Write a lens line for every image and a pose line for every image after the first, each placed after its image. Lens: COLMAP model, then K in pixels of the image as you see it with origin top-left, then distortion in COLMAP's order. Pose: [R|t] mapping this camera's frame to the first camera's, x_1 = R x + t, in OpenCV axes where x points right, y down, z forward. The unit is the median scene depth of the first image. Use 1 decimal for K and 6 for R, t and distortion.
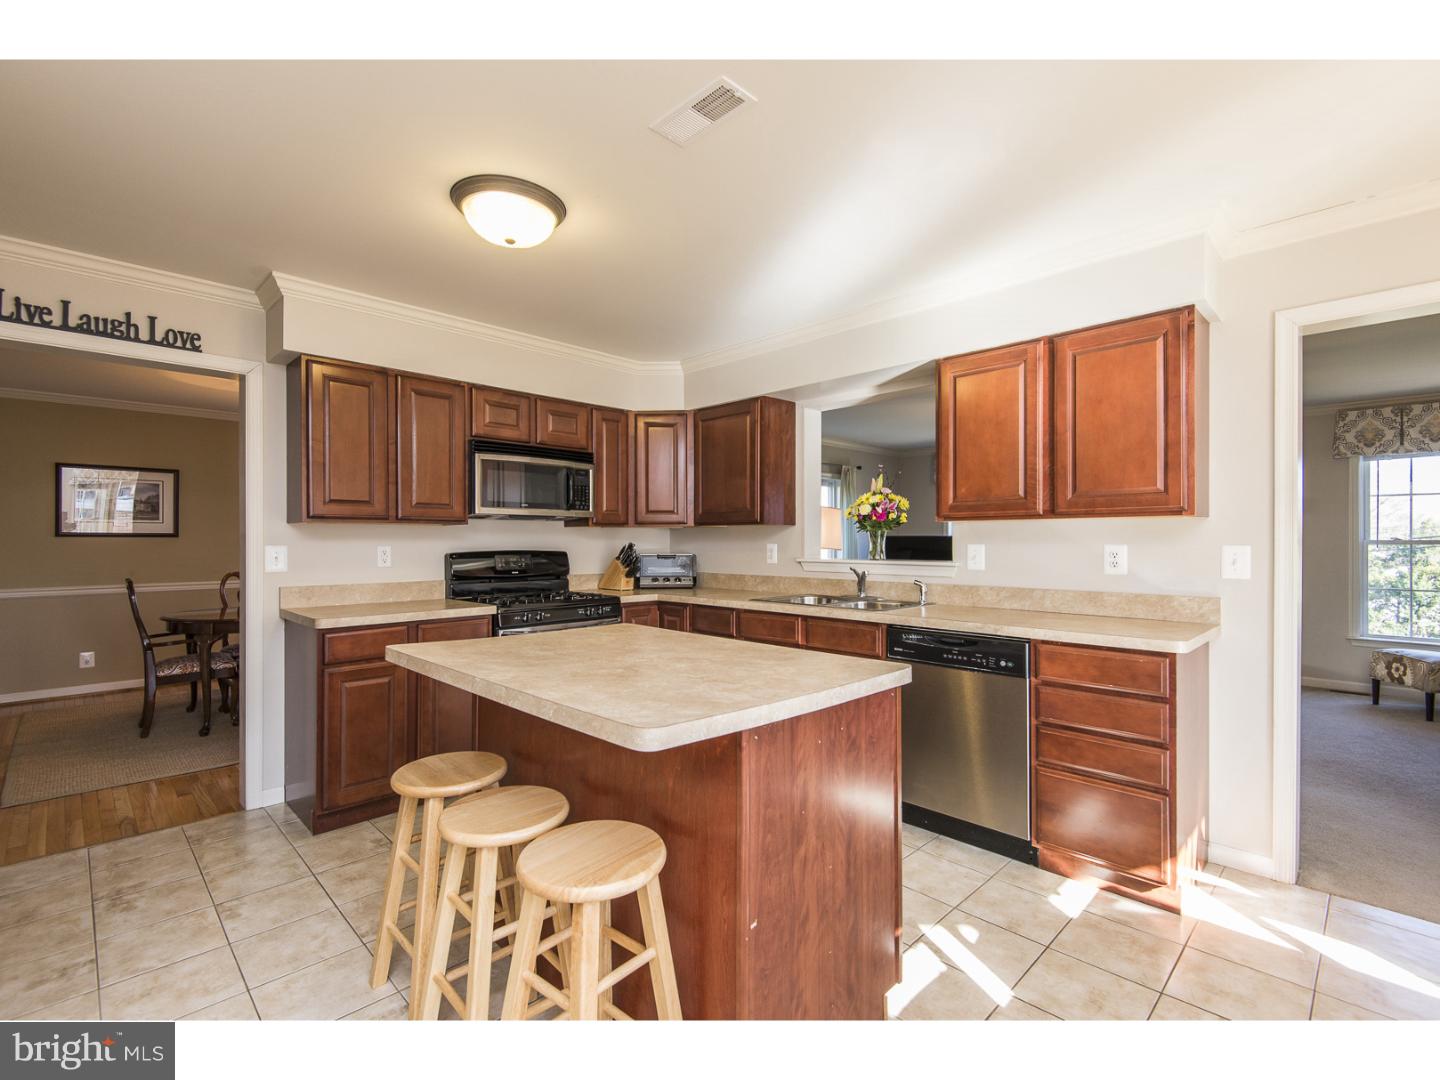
lens RADIAL K [[655.5, 0, 729.2], [0, 655.5, 542.8], [0, 0, 1]] dist [0.003175, -0.007093]
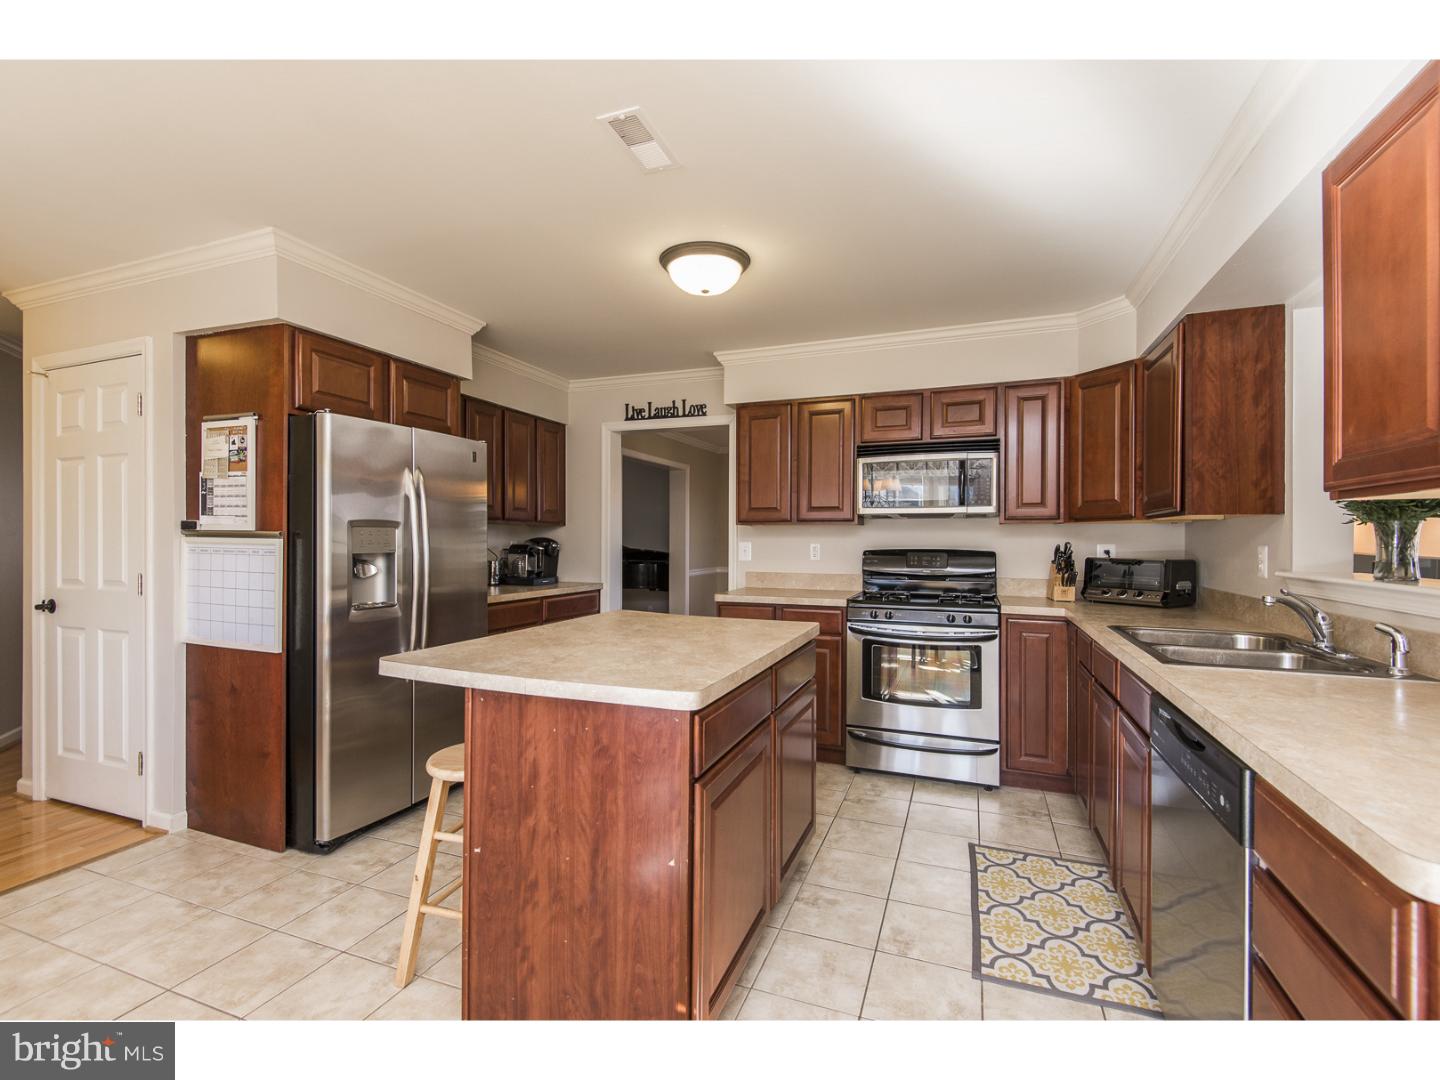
lens RADIAL K [[655.5, 0, 722.2], [0, 655.5, 544.2], [0, 0, 1]] dist [0.003175, -0.007093]
pose [[0.399776, 0.006476, -0.916590, 0.660578], [-0.004435, 0.999977, 0.005131, 0.001172], [0.916602, 0.002014, 0.399795, 0.457169]]
